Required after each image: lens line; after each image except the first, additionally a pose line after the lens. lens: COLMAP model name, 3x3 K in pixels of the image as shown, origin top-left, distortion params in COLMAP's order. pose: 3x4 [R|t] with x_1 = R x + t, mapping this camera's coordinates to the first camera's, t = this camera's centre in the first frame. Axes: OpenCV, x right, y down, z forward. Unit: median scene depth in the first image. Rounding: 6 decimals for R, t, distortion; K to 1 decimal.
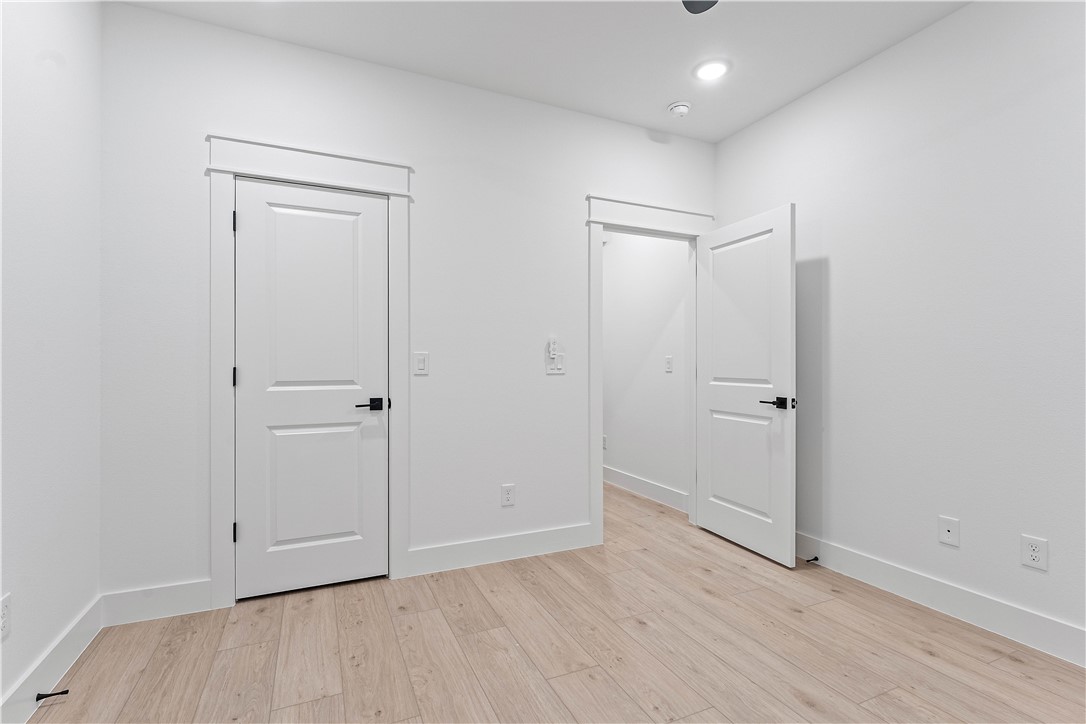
lens RADIAL K [[503.8, 0, 539.0], [0, 503.8, 361.2], [0, 0, 1]] dist [0.015849, 0.000343]
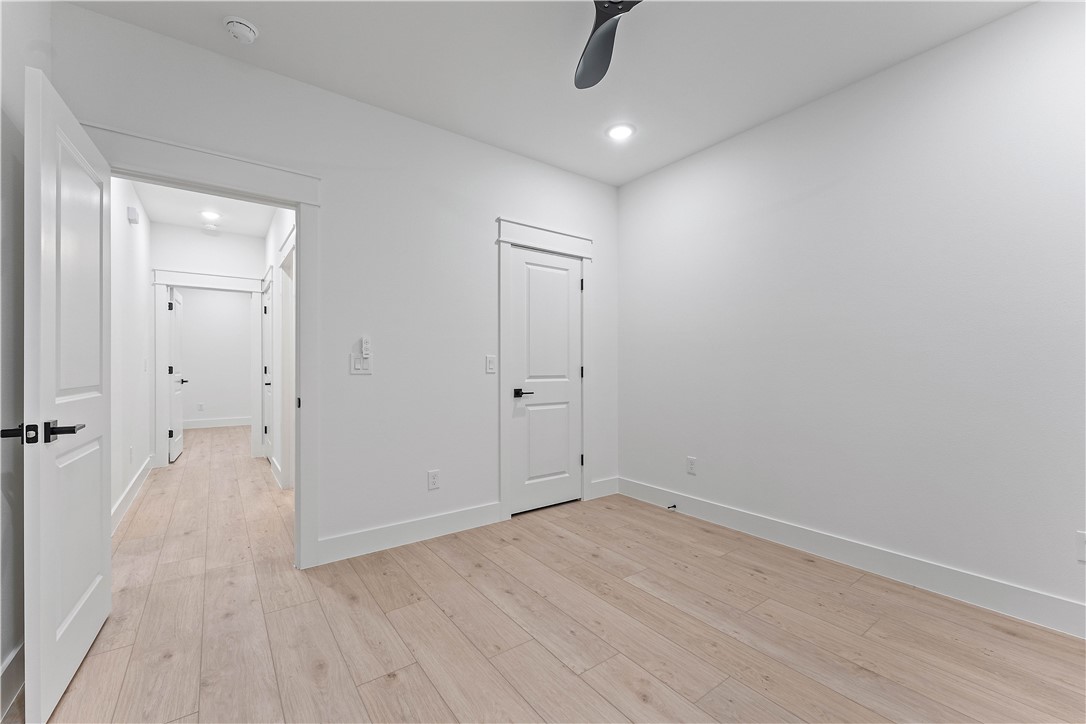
lens RADIAL K [[440.7, 0, 543.0], [0, 440.7, 362.0], [0, 0, 1]] dist [0.054744, 0.000010]
pose [[0.974118, 0.001011, 0.226036, -0.096572], [-0.001485, 0.999997, 0.001925, -0.000733], [-0.226034, -0.002210, 0.974117, -0.042394]]
